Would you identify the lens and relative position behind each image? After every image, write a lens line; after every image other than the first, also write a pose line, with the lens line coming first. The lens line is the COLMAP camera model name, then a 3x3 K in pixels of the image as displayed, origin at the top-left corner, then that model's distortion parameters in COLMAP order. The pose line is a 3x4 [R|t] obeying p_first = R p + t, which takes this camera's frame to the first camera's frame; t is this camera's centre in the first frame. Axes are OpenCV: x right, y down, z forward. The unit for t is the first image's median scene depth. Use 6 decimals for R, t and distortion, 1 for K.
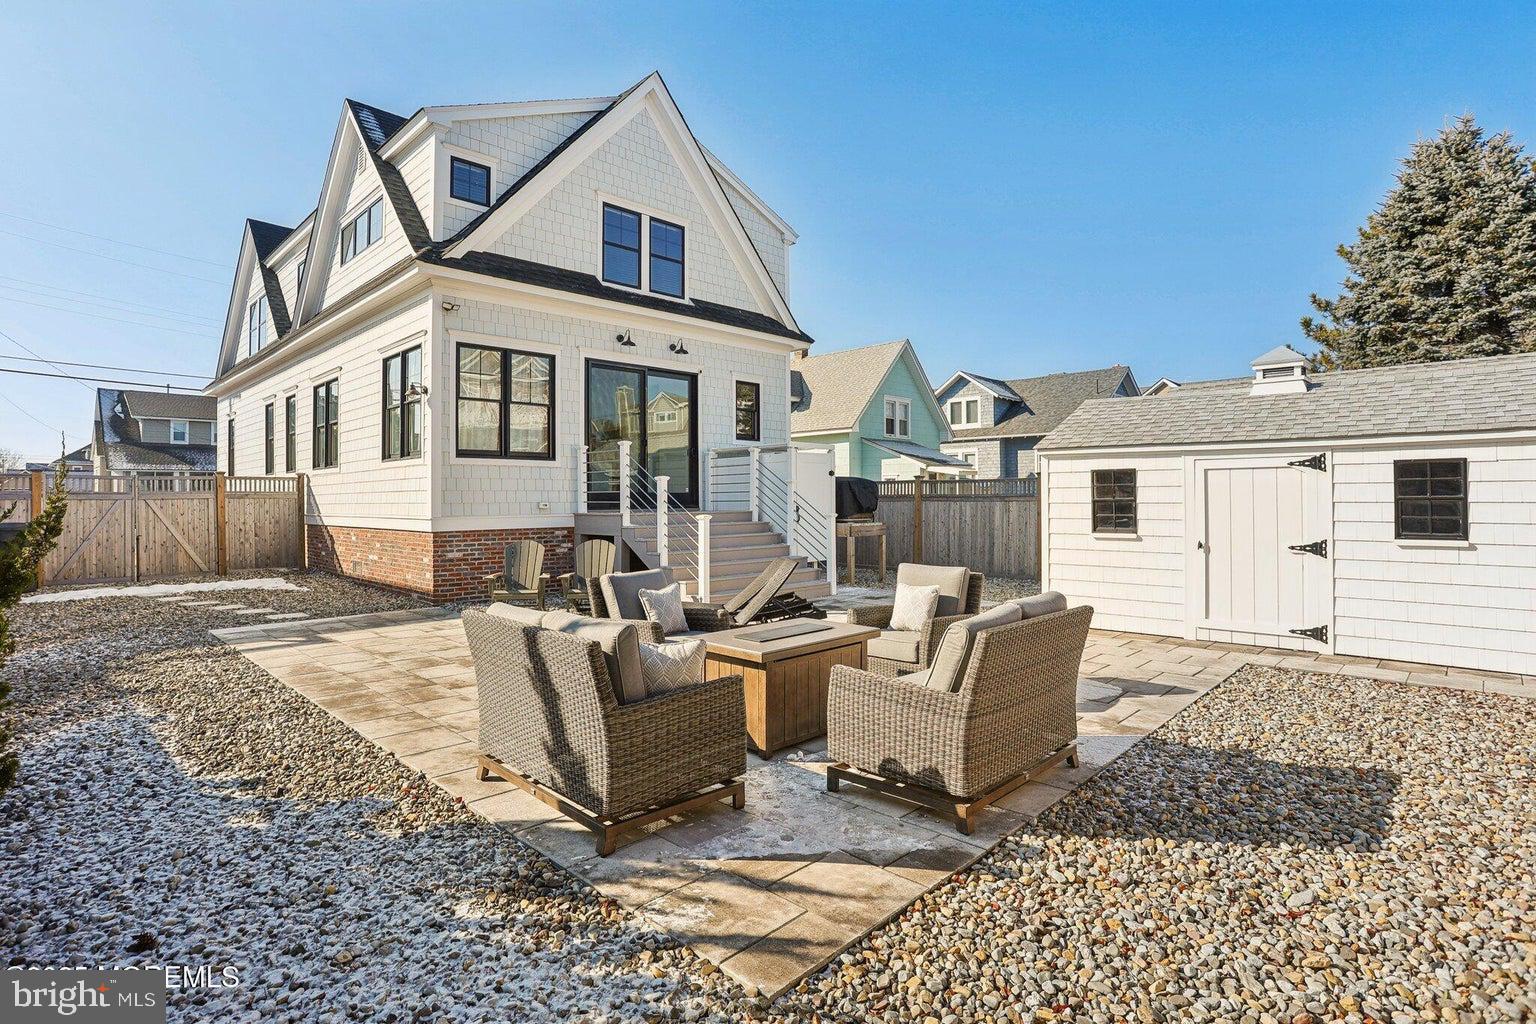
lens RADIAL K [[775.9, 0, 744.6], [0, 775.9, 492.9], [0, 0, 1]] dist [-0.074284, 0.035590]
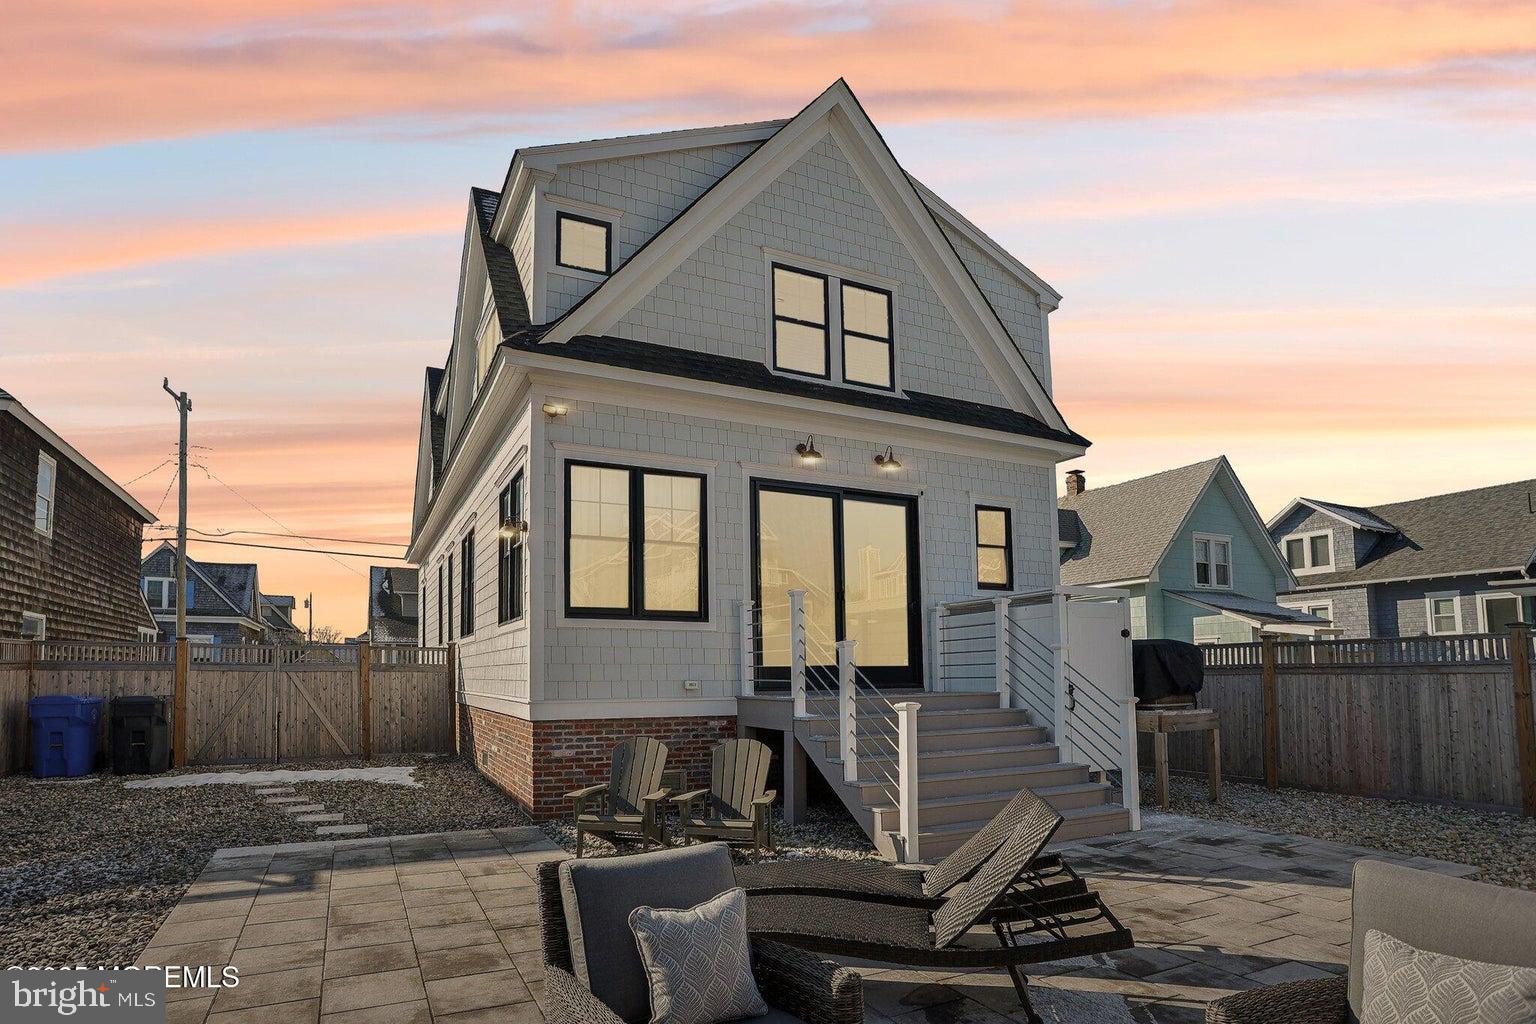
lens RADIAL K [[810.9, 0, 773.3], [0, 810.9, 609.0], [0, 0, 1]] dist [-0.082562, 0.015631]
pose [[0.956044, -0.020586, -0.292500, 0.025858], [0.001072, 0.997771, -0.066720, -0.002626], [0.293222, 0.063473, 0.953935, 0.261748]]
